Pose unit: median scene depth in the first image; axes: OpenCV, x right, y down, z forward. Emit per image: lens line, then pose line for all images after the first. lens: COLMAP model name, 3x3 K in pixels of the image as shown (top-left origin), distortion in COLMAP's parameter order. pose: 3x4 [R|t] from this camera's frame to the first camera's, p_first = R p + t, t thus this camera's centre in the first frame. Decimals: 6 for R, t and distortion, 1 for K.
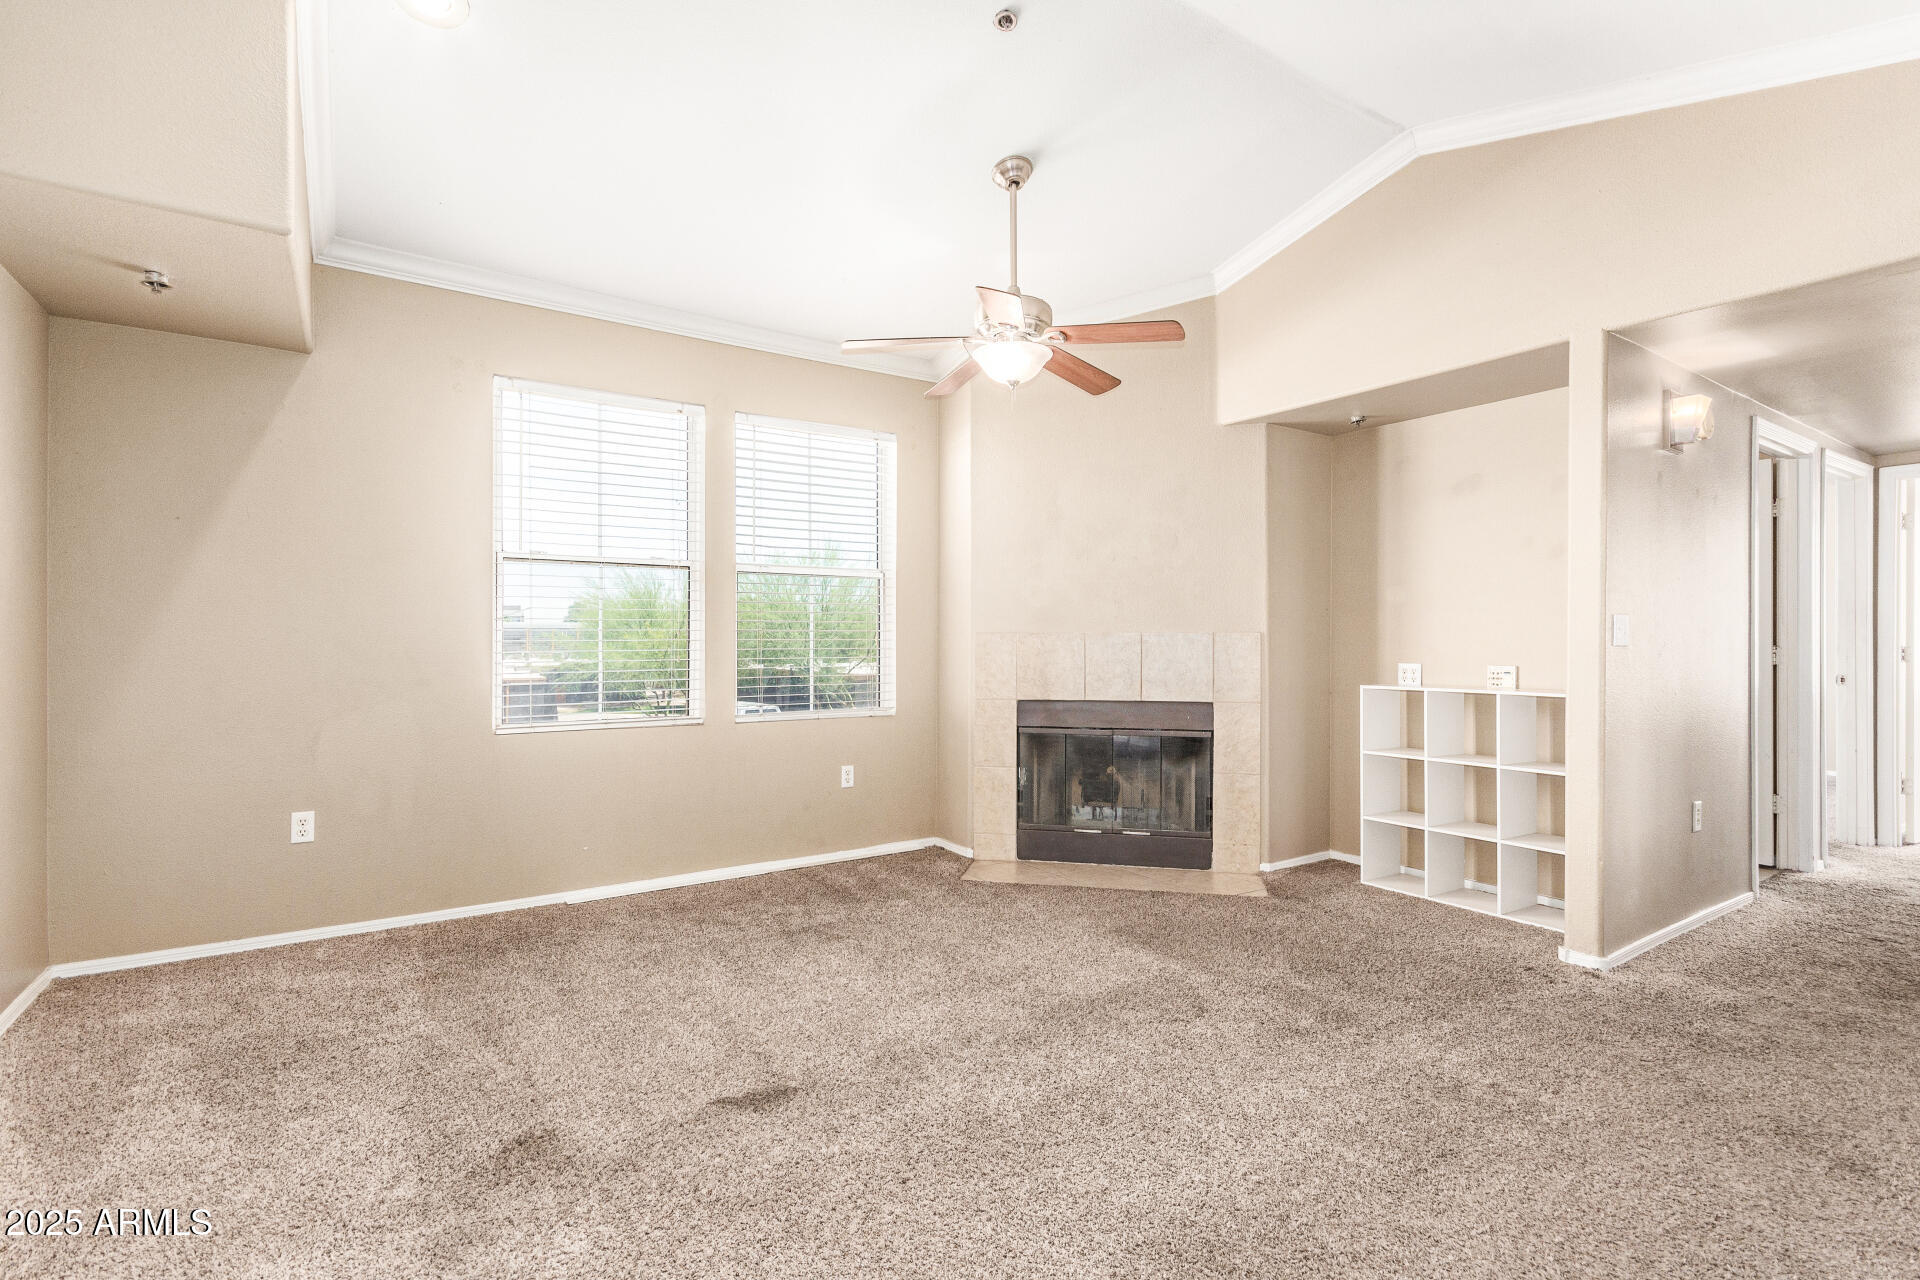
lens RADIAL K [[912.1, 0, 954.0], [0, 912.1, 628.0], [0, 0, 1]] dist [0.008357, 0.000858]
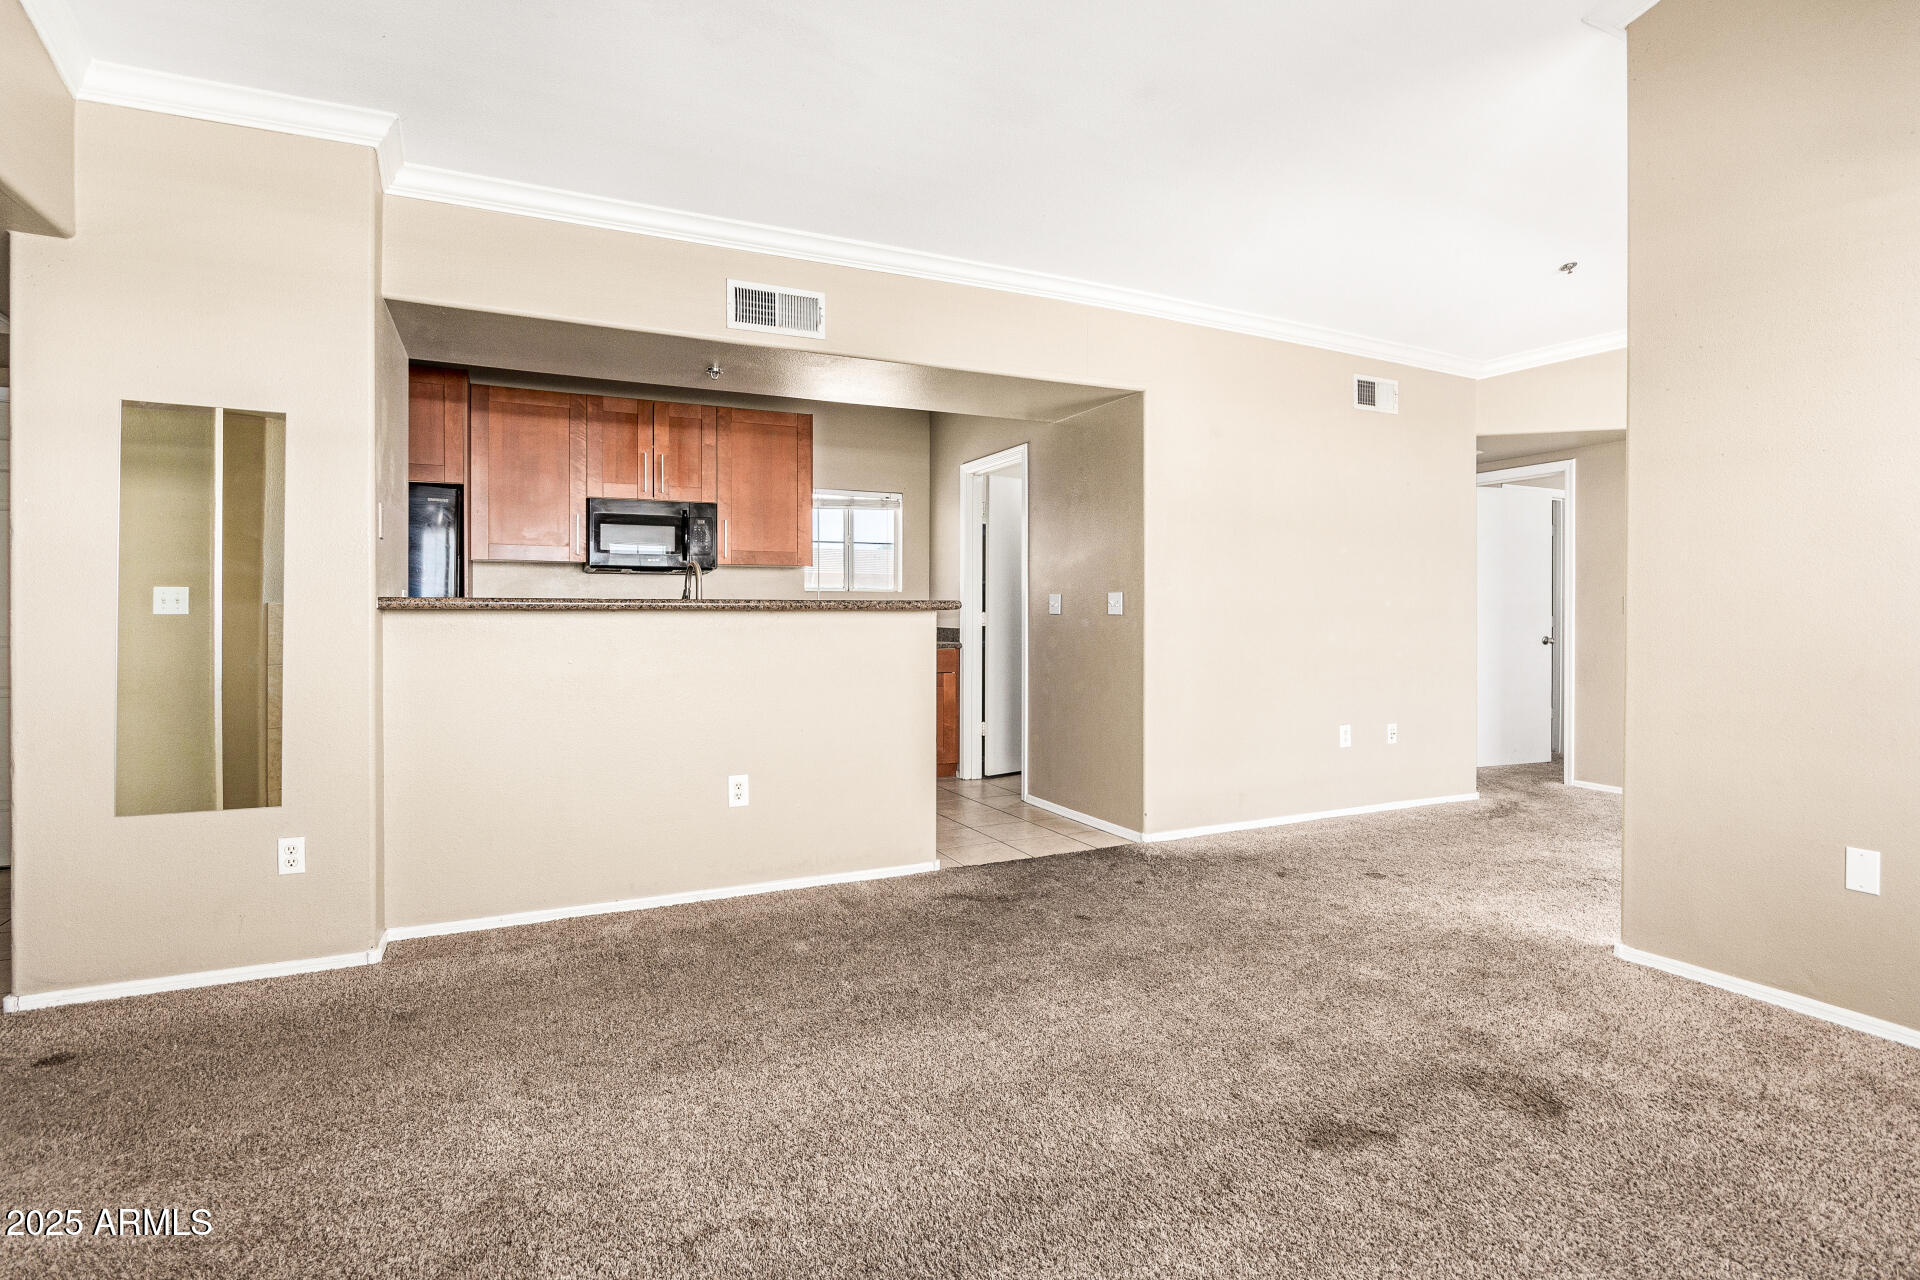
lens RADIAL K [[928.0, 0, 962.3], [0, 928.0, 623.0], [0, 0, 1]] dist [-0.005373, 0.005868]
pose [[-0.987341, -0.005941, 0.158503, 0.005188], [-0.006122, 0.999981, -0.000657, 0.020610], [-0.158496, -0.001619, -0.987358, 1.330433]]
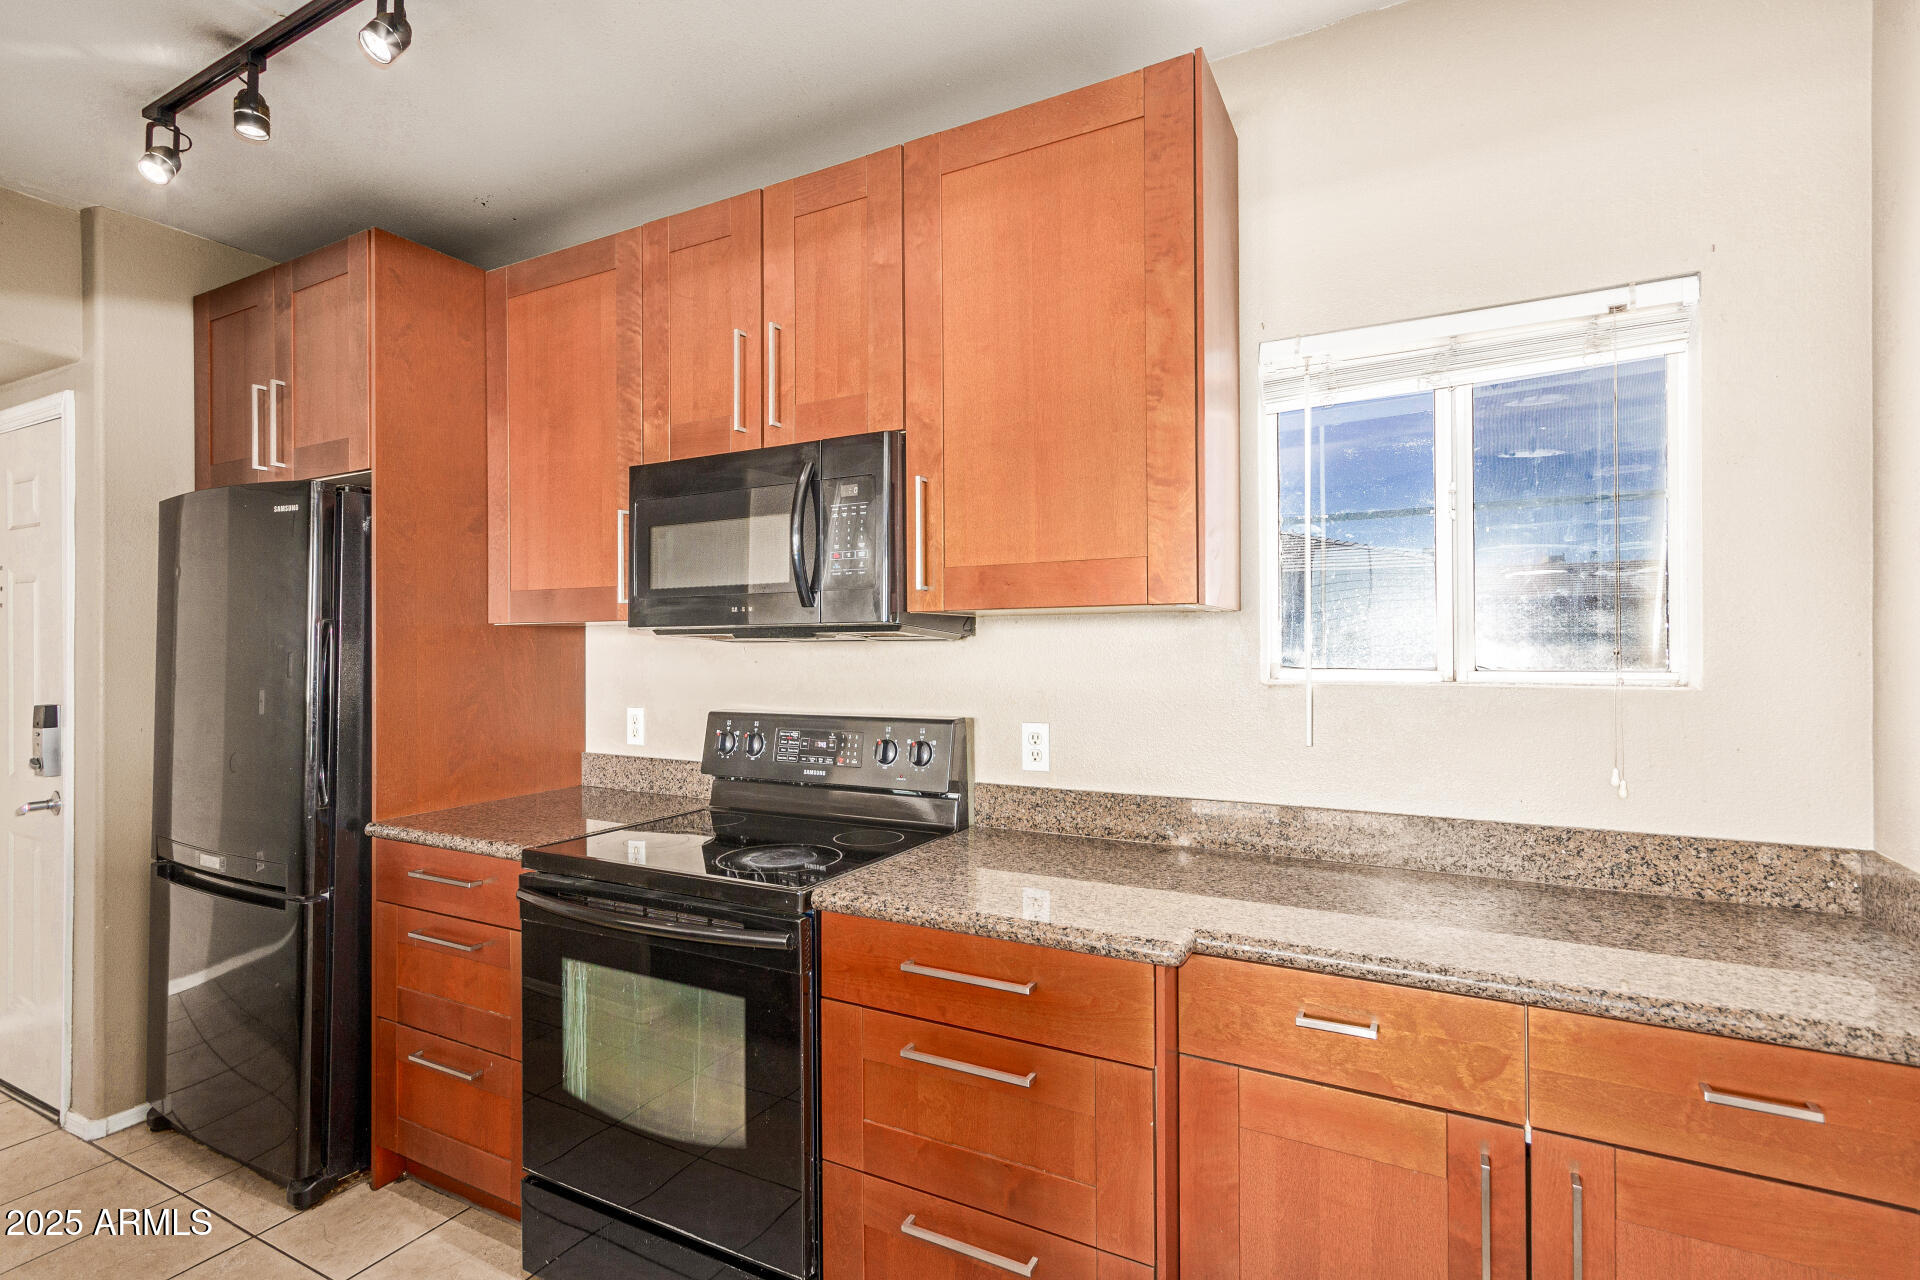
lens RADIAL K [[912.1, 0, 957.3], [0, 912.1, 643.9], [0, 0, 1]] dist [0.008357, 0.000858]
pose [[-0.458603, 0.006656, 0.888616, 0.216693], [-0.008668, 0.999891, -0.011963, -0.063958], [-0.888599, -0.013189, -0.458495, -0.140447]]
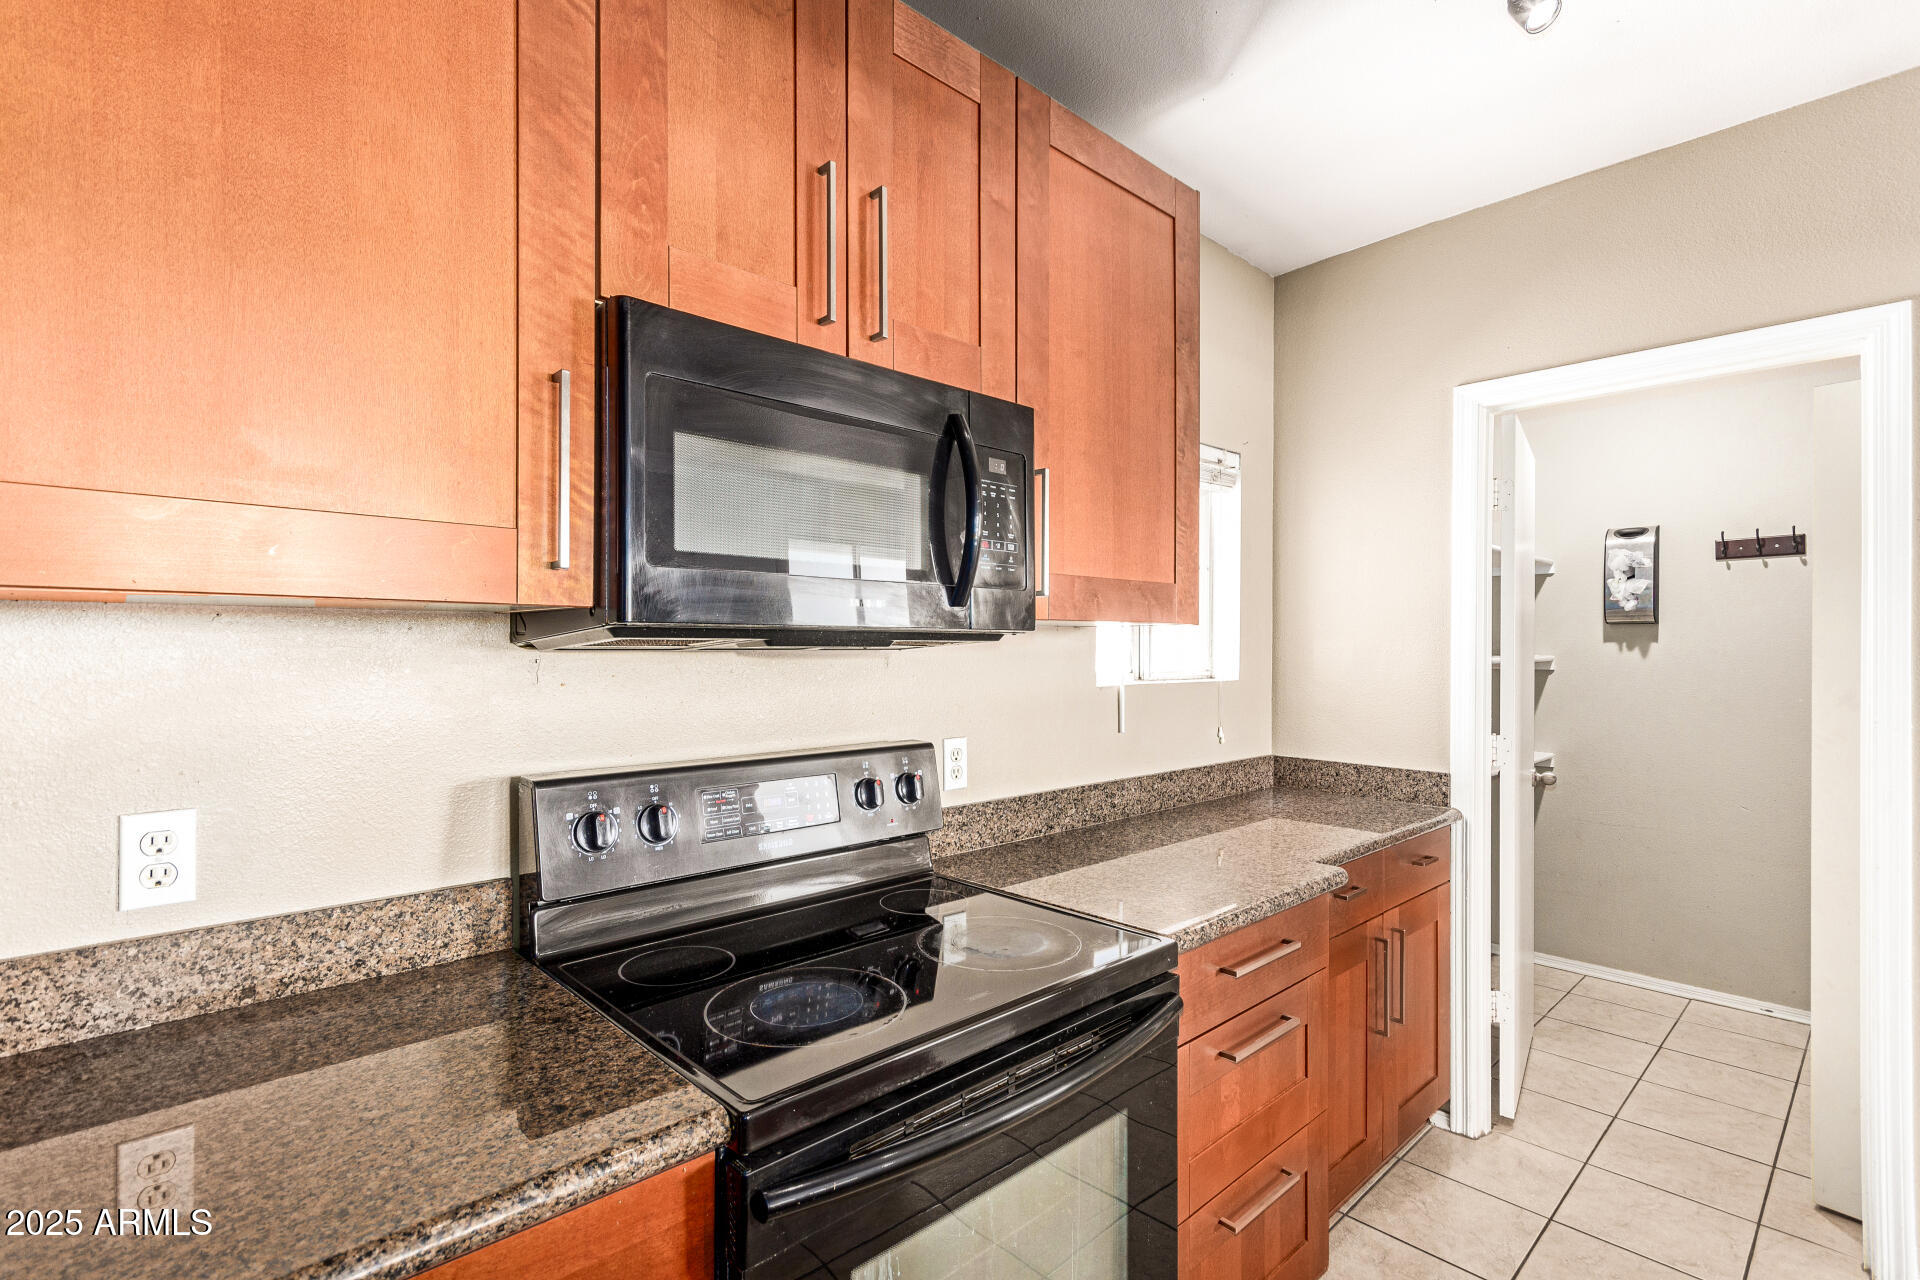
lens RADIAL K [[912.1, 0, 979.0], [0, 912.1, 639.6], [0, 0, 1]] dist [0.008357, 0.000858]
pose [[-0.984797, -0.009692, -0.173441, 0.880690], [-0.006608, 0.999810, -0.018353, -0.070681], [0.173586, -0.016928, -0.984673, 0.124650]]
